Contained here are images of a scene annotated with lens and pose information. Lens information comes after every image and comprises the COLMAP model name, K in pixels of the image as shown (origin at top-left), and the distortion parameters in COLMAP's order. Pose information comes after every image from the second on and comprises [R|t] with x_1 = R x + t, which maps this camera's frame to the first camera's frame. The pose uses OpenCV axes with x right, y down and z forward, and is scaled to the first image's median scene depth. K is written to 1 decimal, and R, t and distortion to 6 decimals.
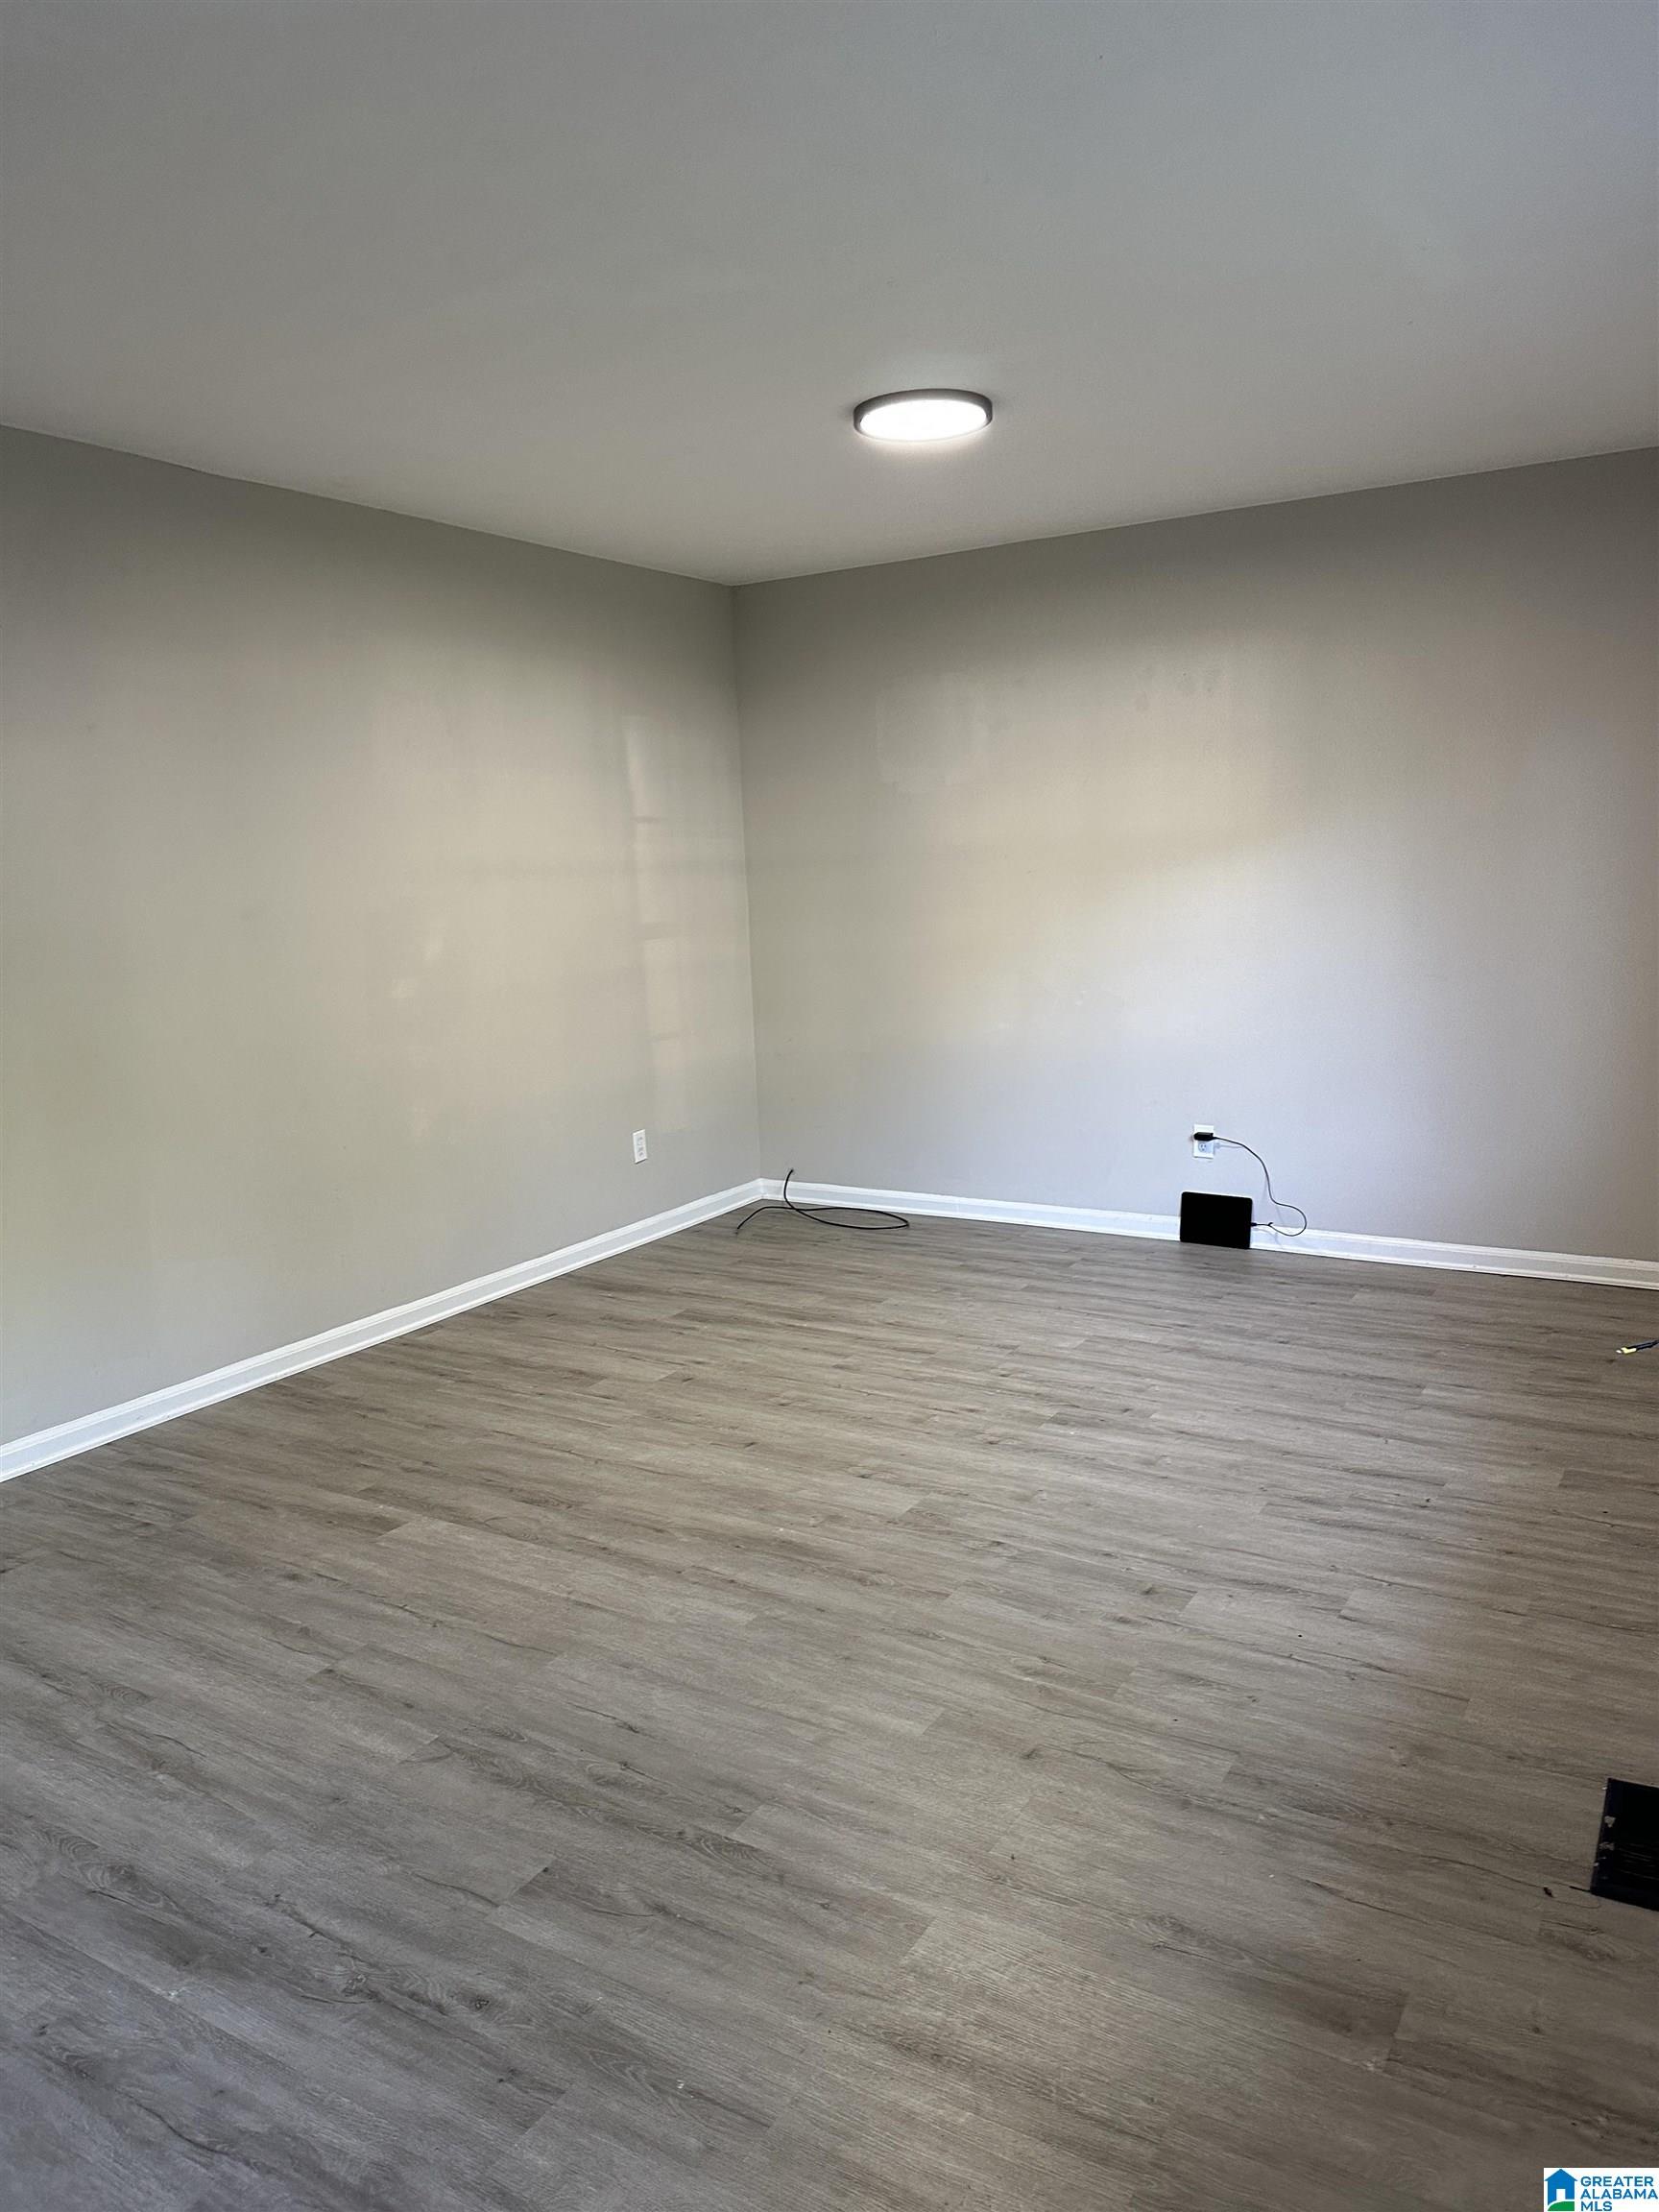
lens RADIAL K [[1538.1, 0, 840.2], [0, 1538.1, 1099.4], [0, 0, 1]] dist [0.158113, -0.253560]
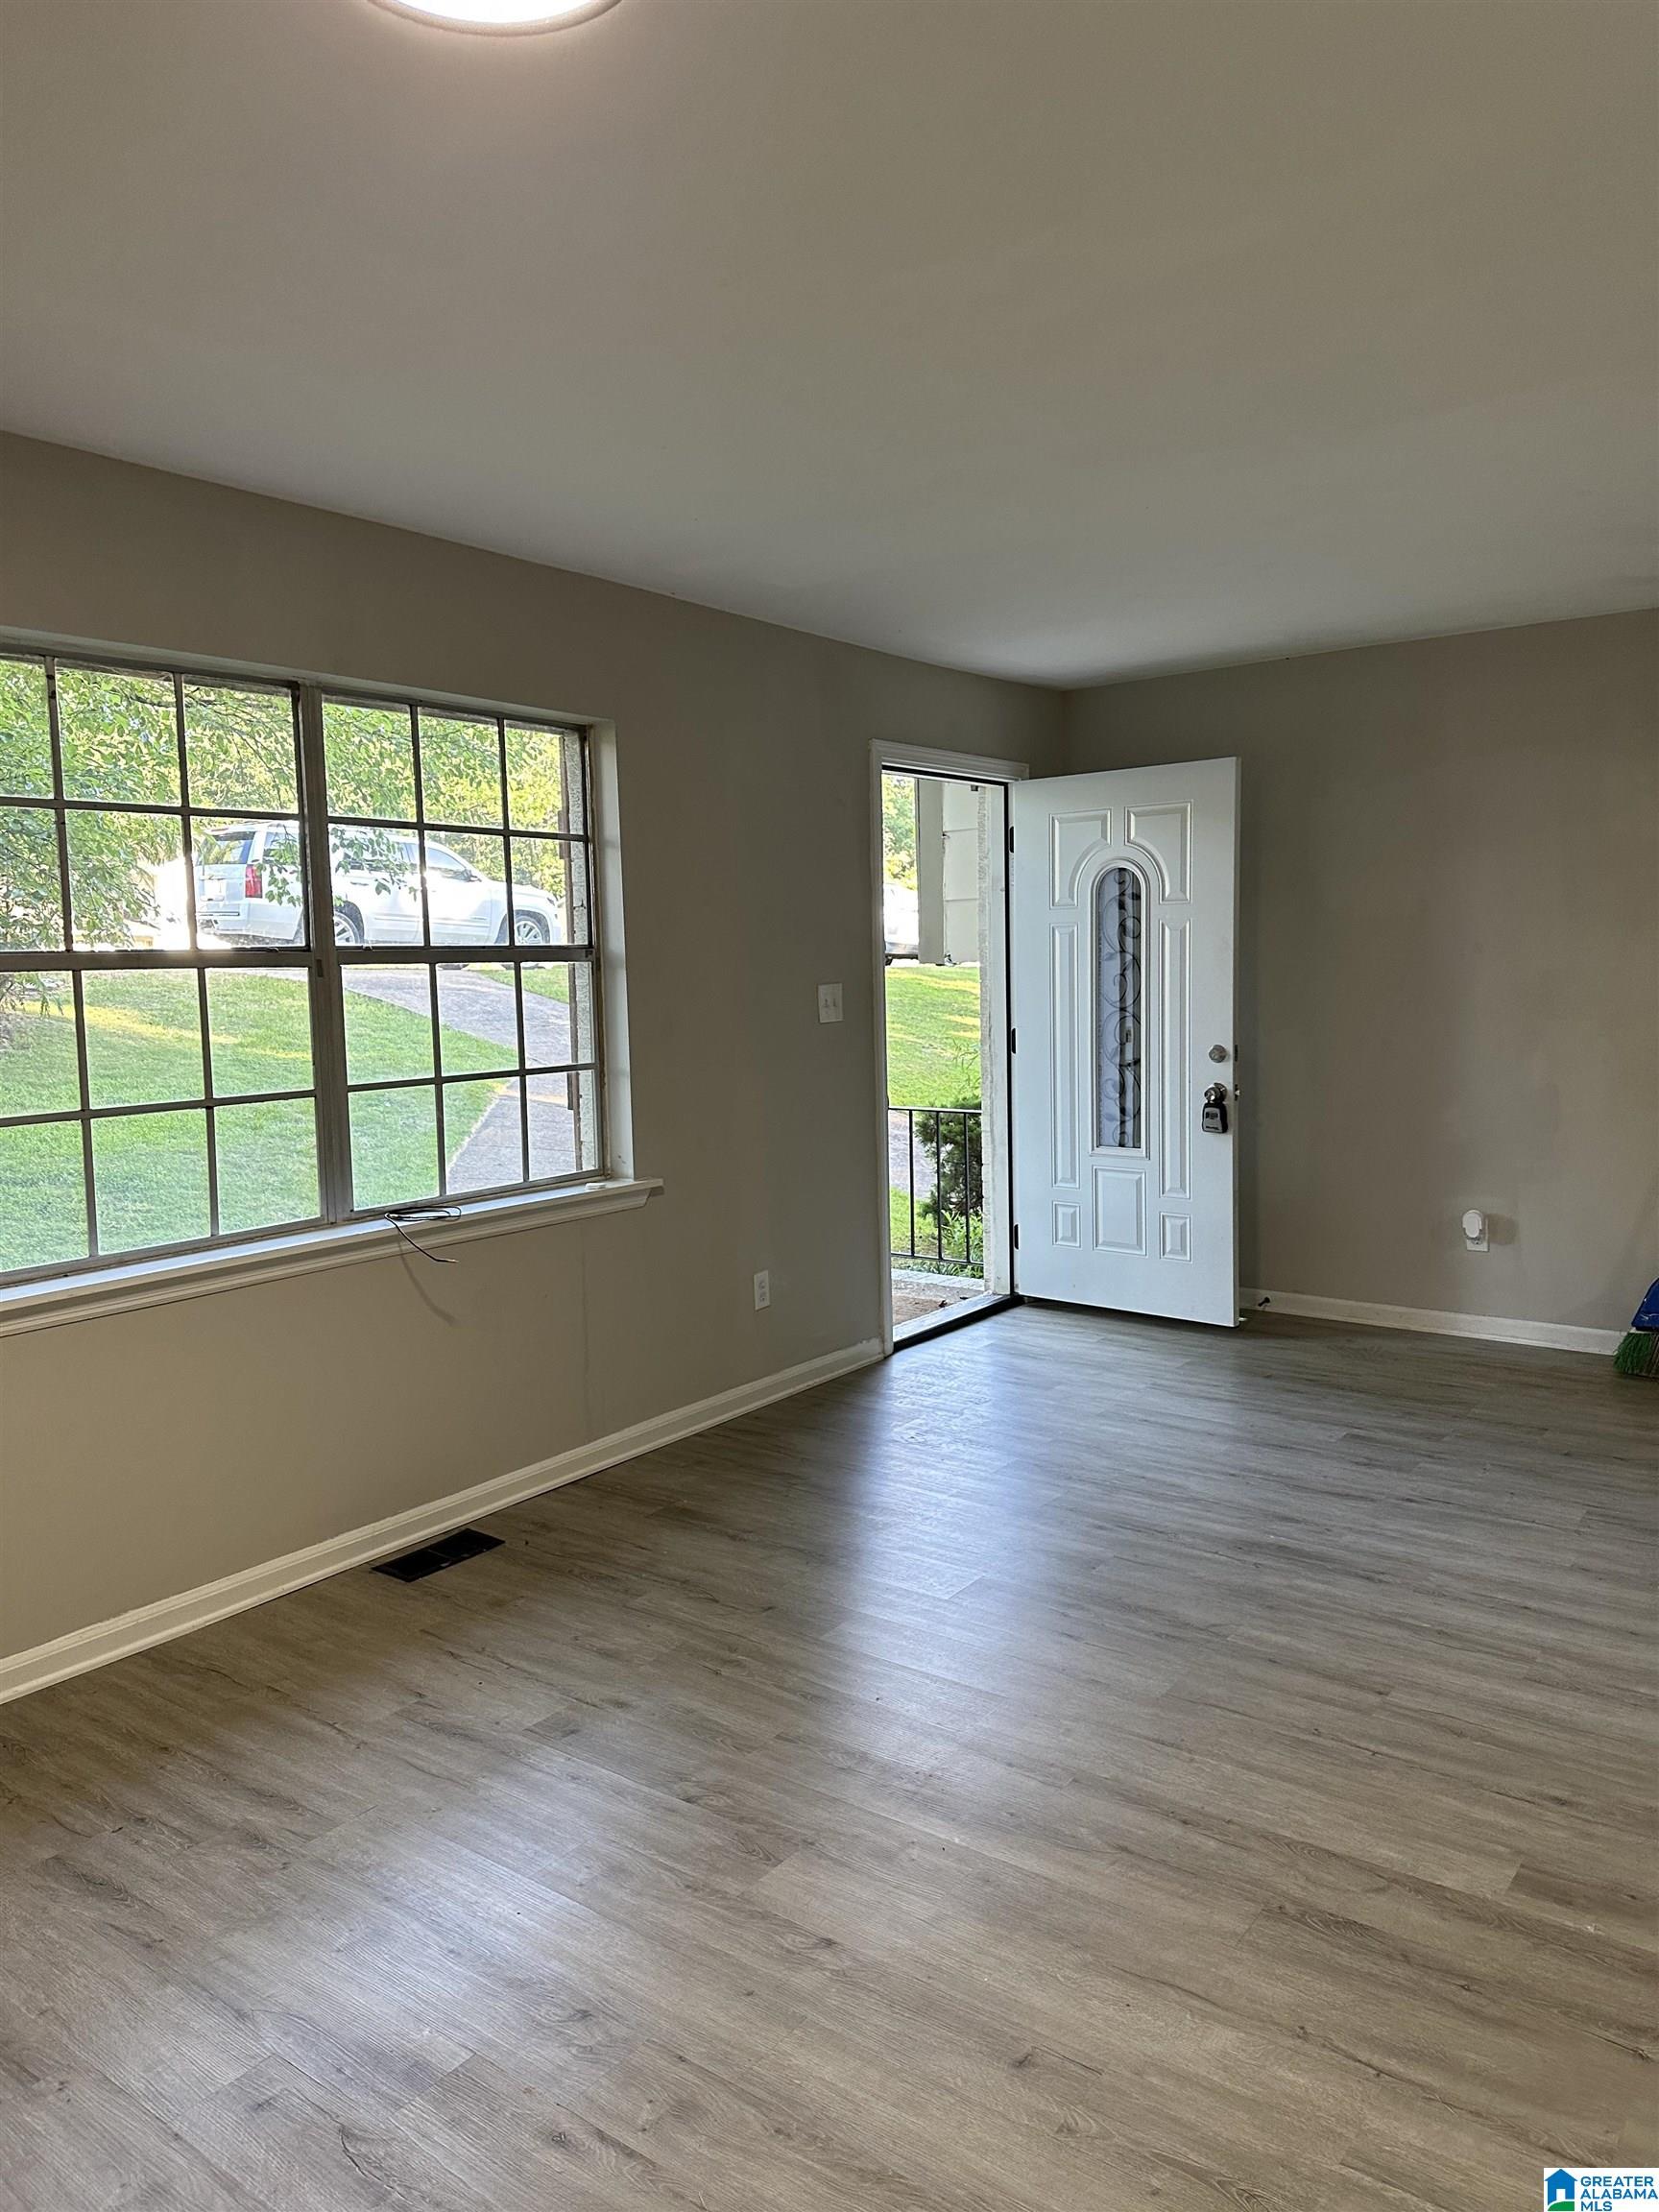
lens RADIAL K [[1550.8, 0, 839.7], [0, 1550.8, 1110.8], [0, 0, 1]] dist [0.072131, -0.094896]
pose [[-0.993674, 0.051083, 0.100012, -0.067592], [0.074346, 0.966689, 0.244920, -0.226732], [-0.084169, 0.250806, -0.964371, 1.475063]]
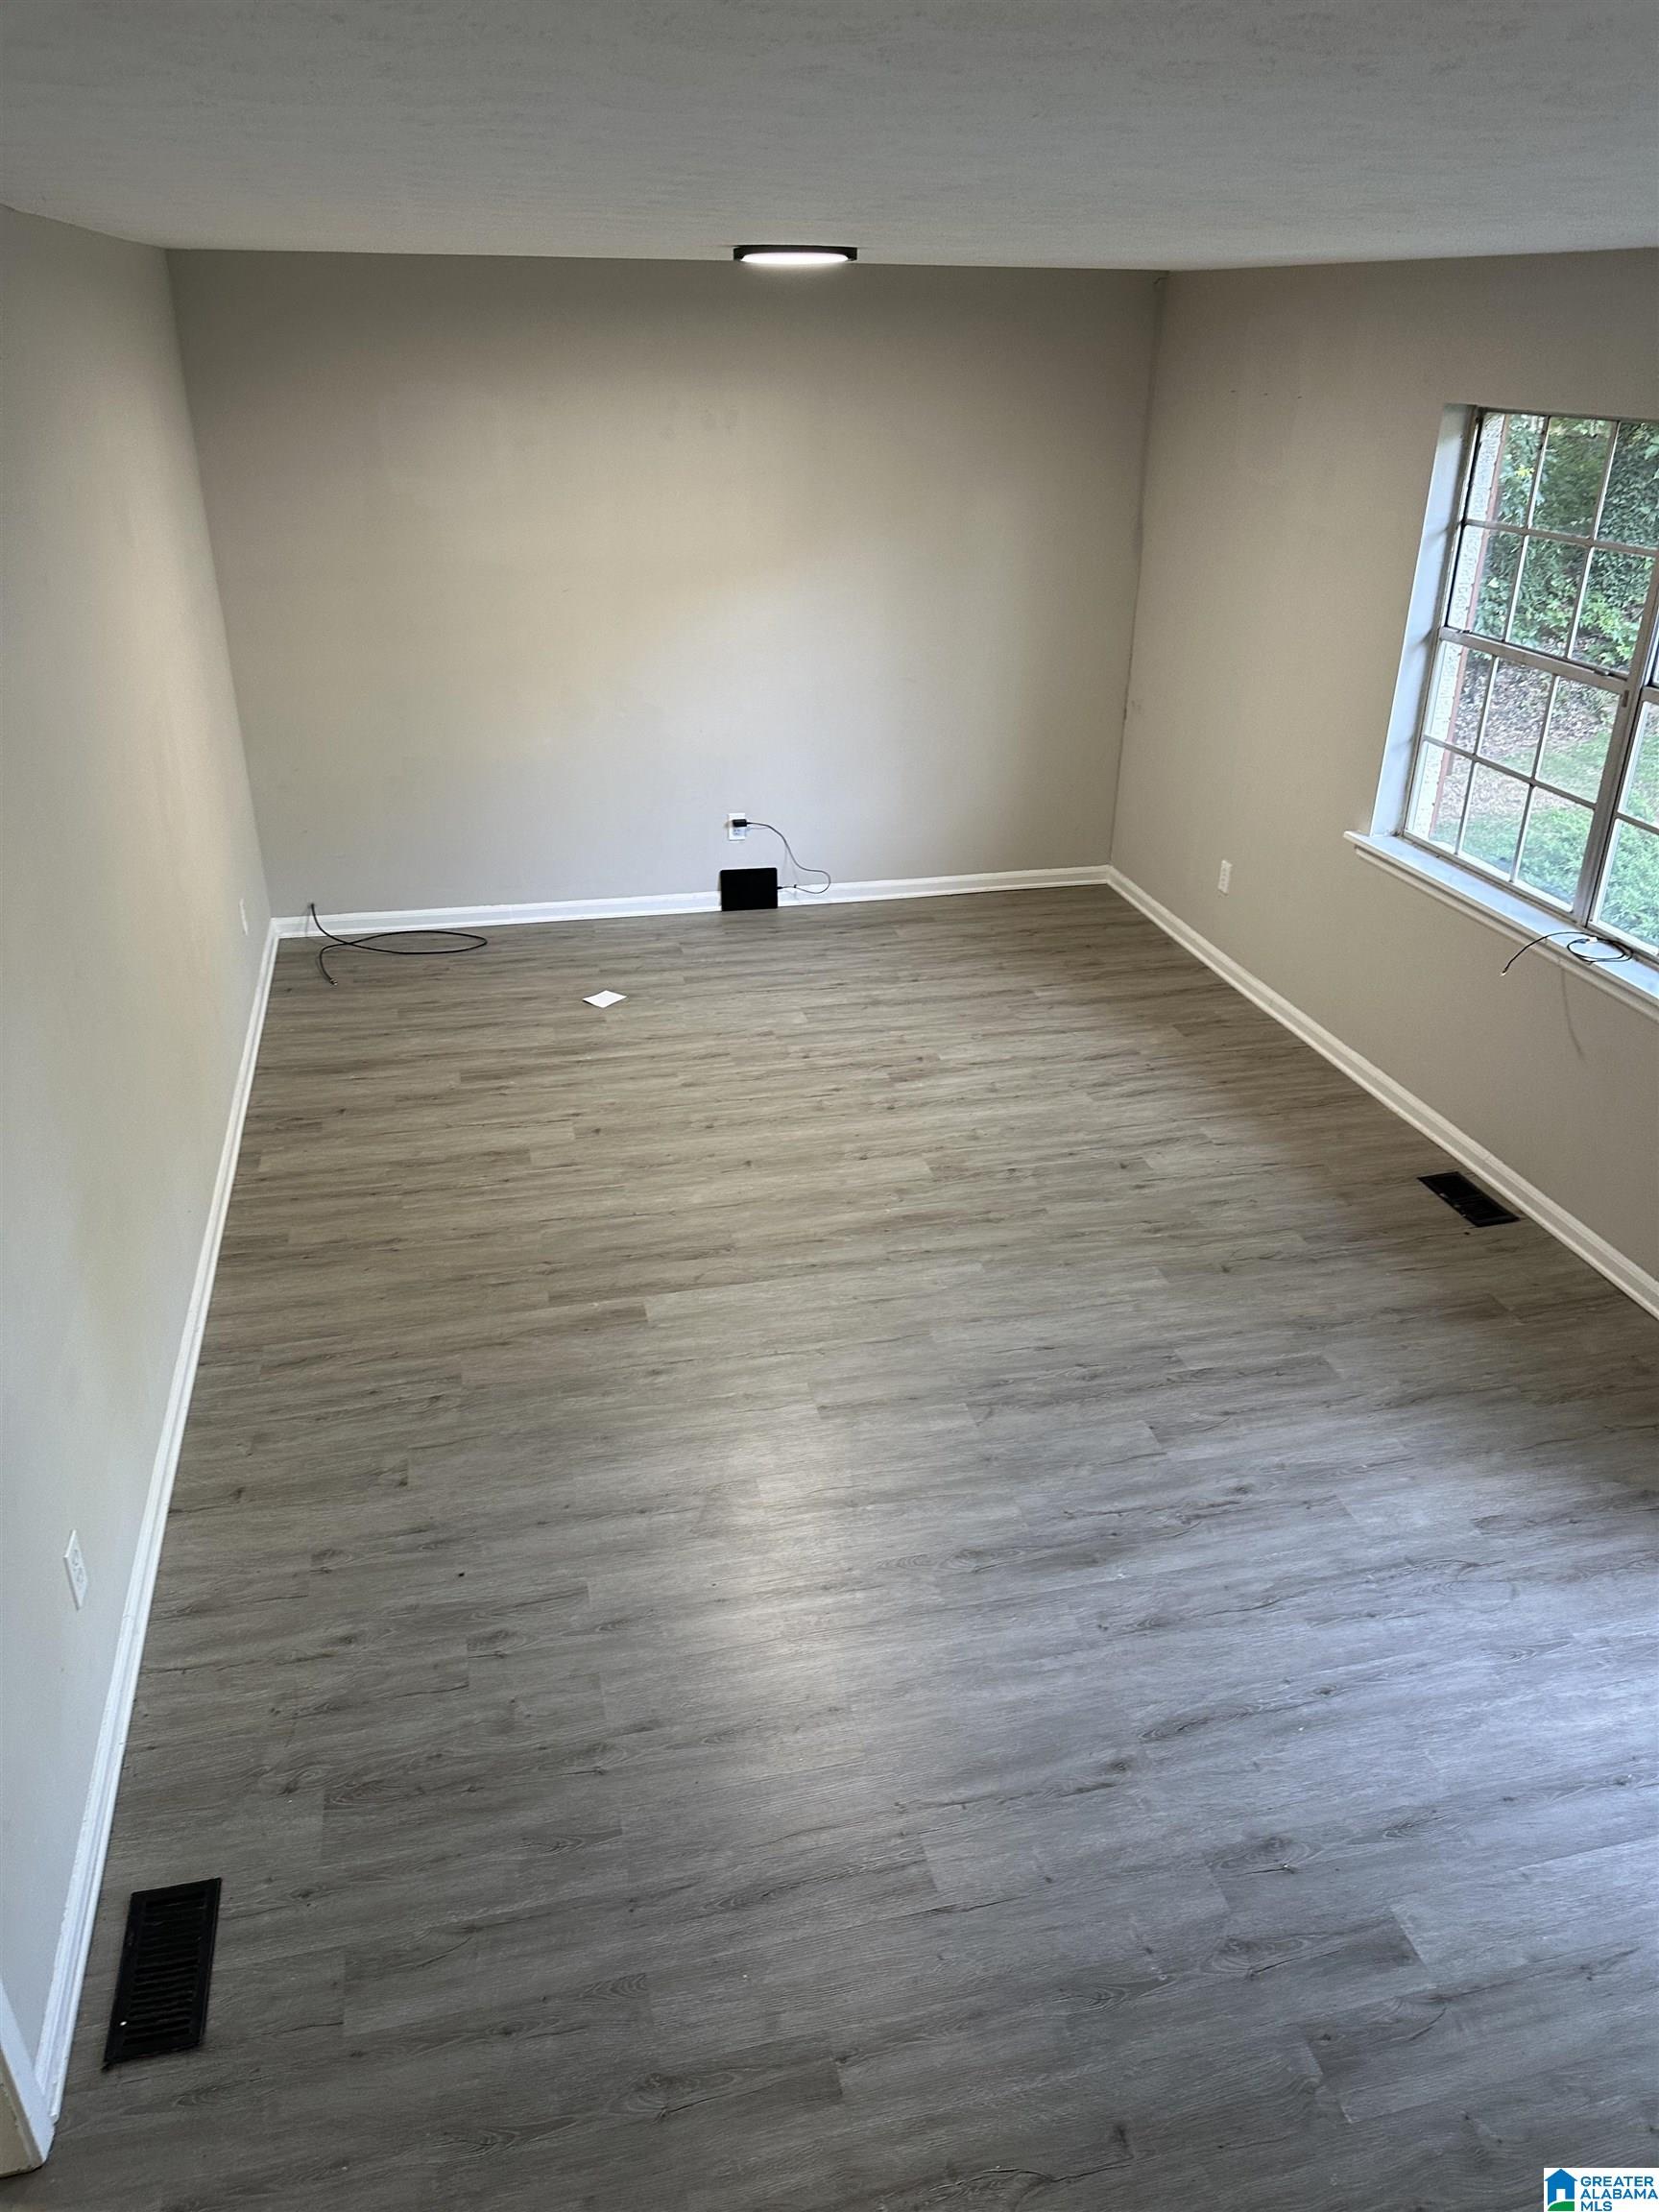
lens RADIAL K [[1538.1, 0, 840.2], [0, 1538.1, 1099.4], [0, 0, 1]] dist [0.158113, -0.253560]
pose [[0.700257, -0.274344, 0.659072, -0.832340], [0.070806, 0.945349, 0.318279, -0.221777], [-0.710371, -0.176211, 0.681412, 0.113876]]
